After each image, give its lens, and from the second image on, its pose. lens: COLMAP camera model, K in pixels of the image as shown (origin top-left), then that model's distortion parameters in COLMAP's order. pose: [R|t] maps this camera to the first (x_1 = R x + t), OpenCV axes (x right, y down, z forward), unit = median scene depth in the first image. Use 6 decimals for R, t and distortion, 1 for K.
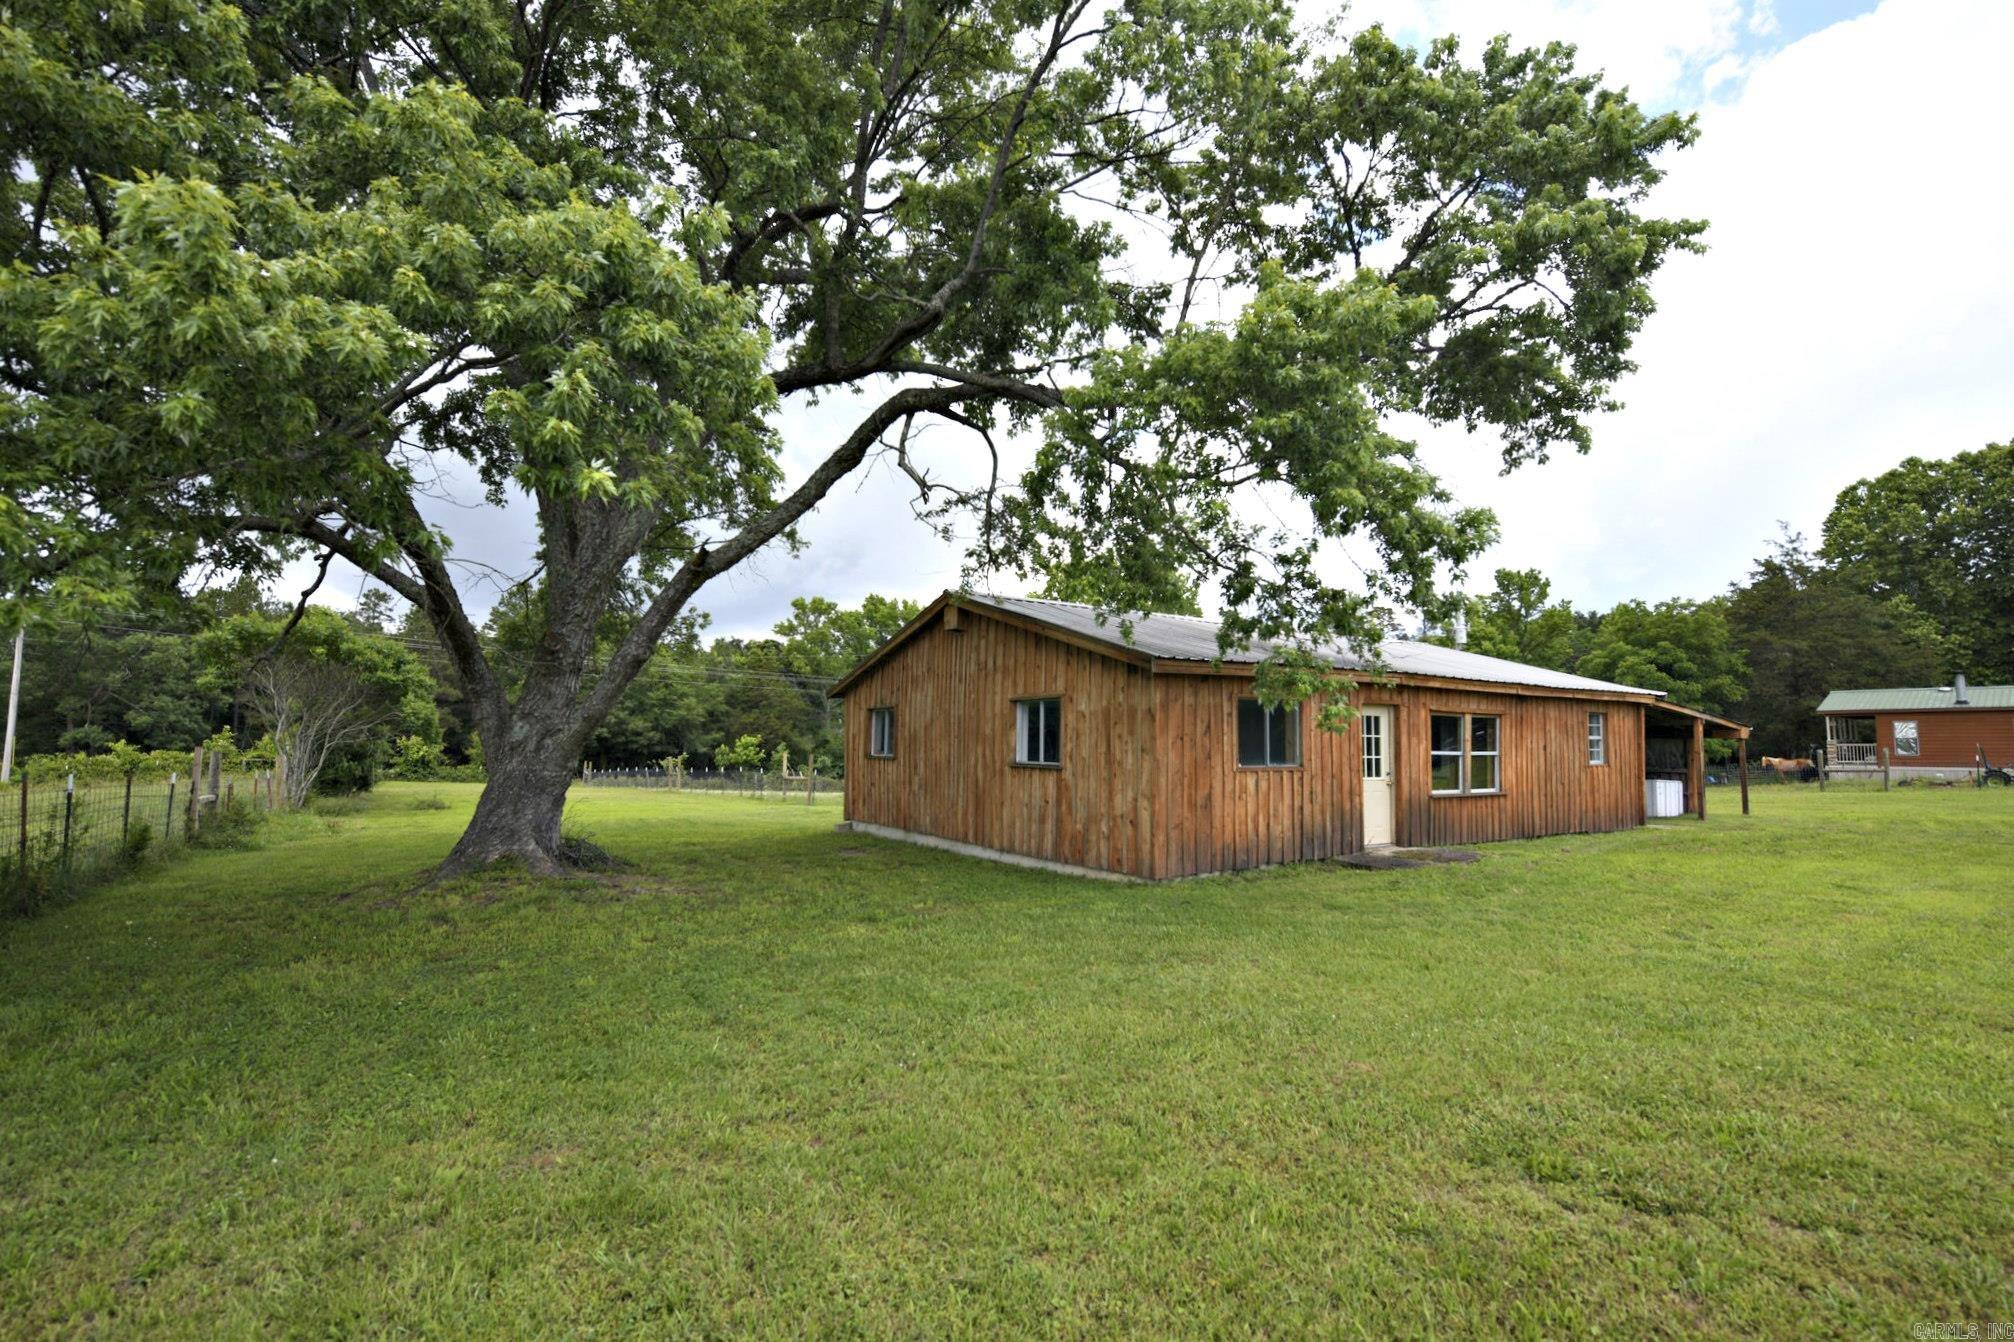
lens RADIAL K [[937.7, 0, 991.6], [0, 937.7, 677.5], [0, 0, 1]] dist [-0.017997, -0.000049]
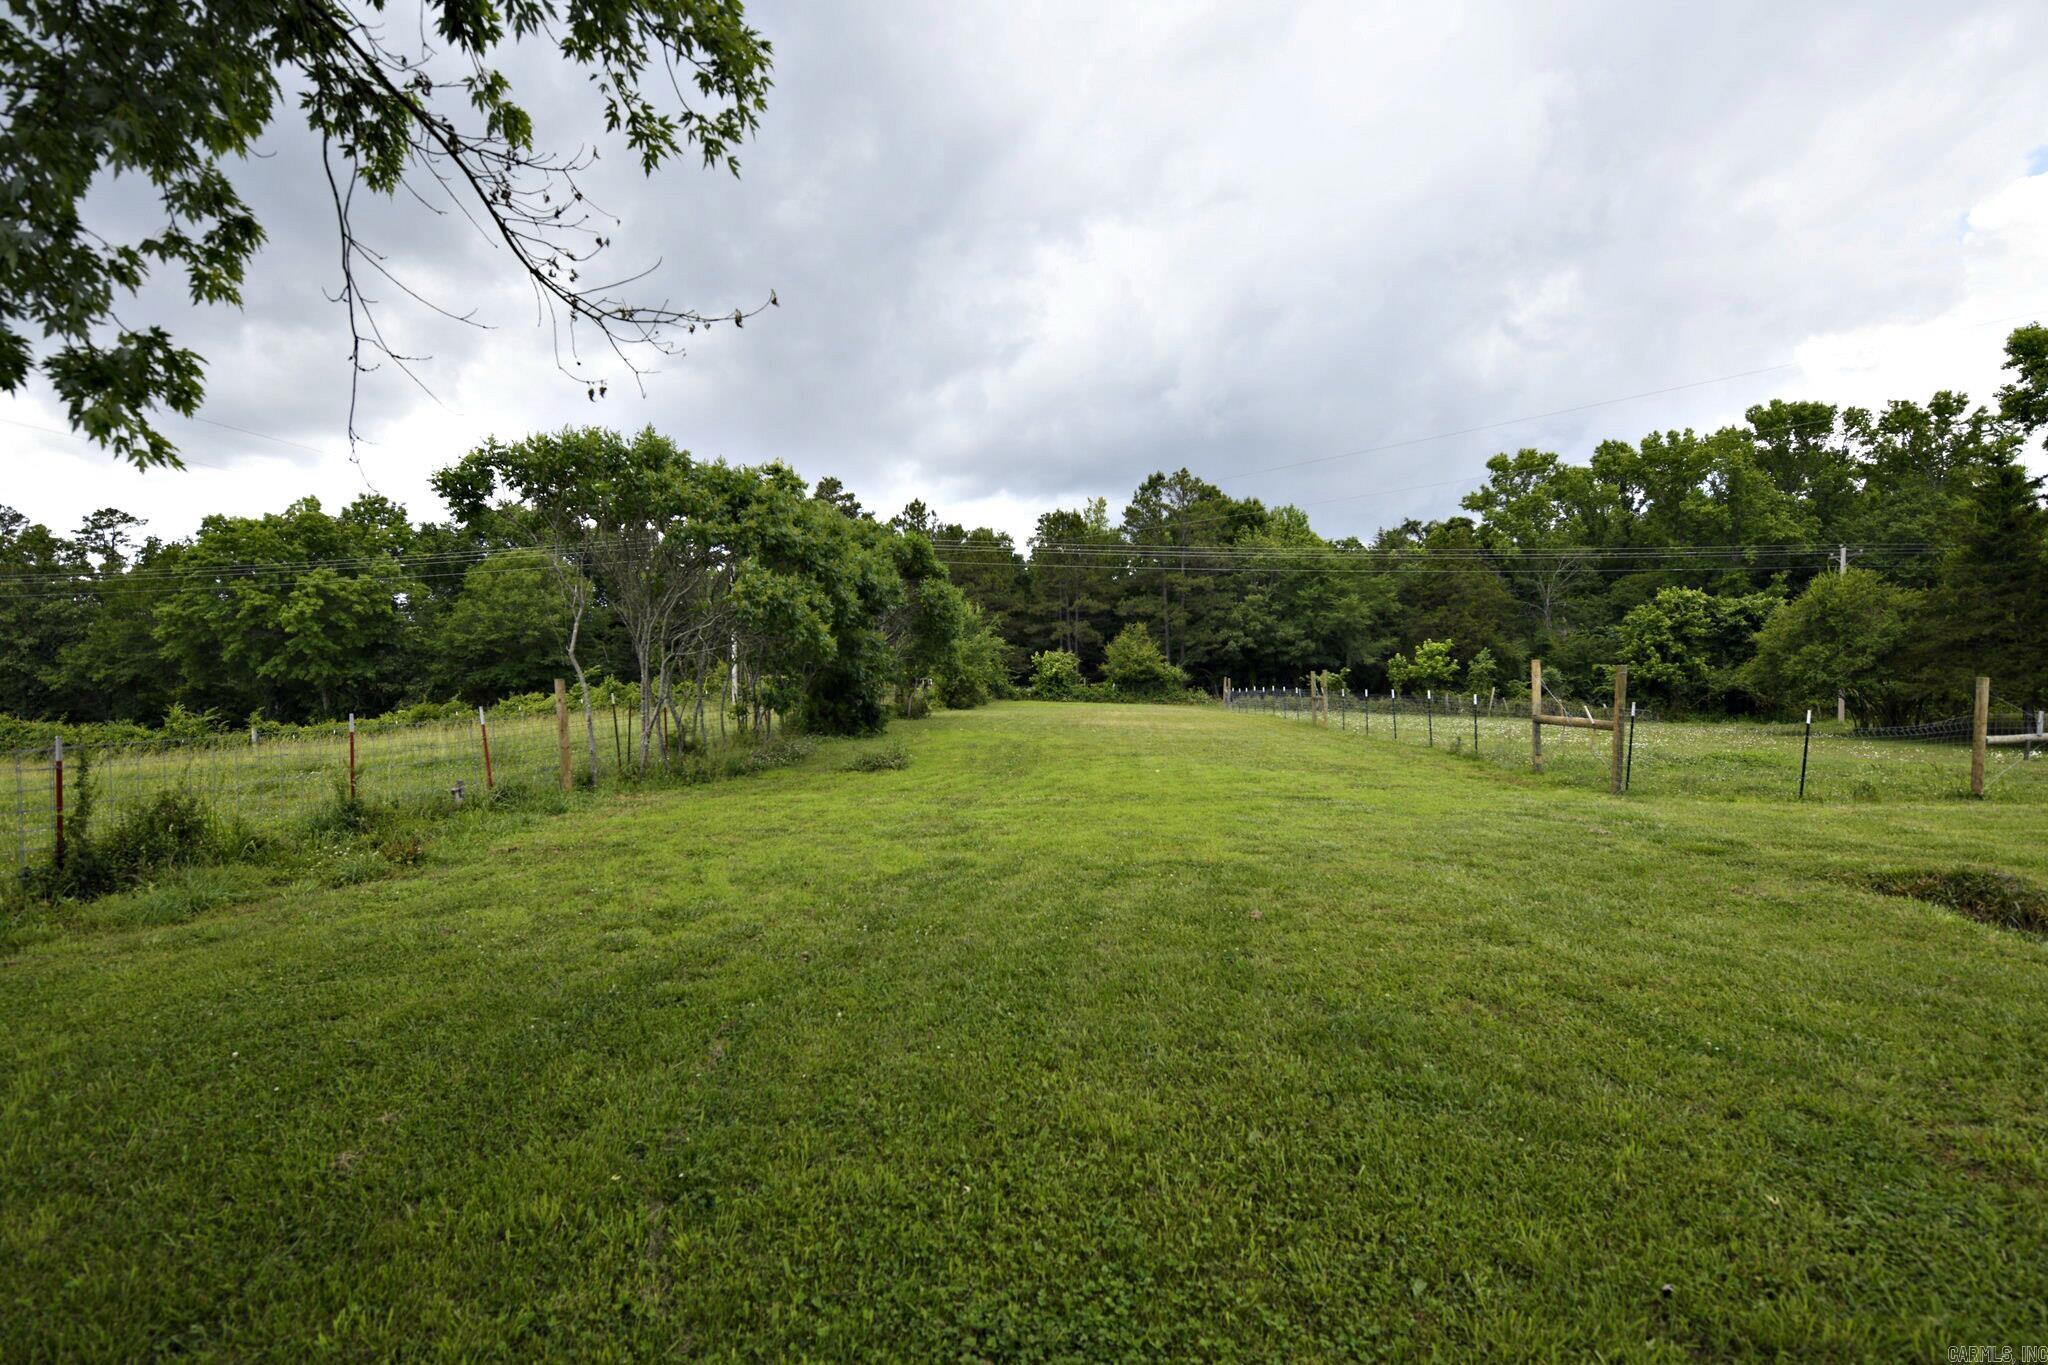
lens RADIAL K [[953.5, 0, 1032.2], [0, 953.5, 674.4], [0, 0, 1]] dist [-0.017997, -0.000049]
pose [[0.796402, -0.008643, -0.604706, -0.058854], [0.059327, 0.996192, 0.063896, 0.021258], [0.601851, -0.086762, 0.793881, 0.213993]]
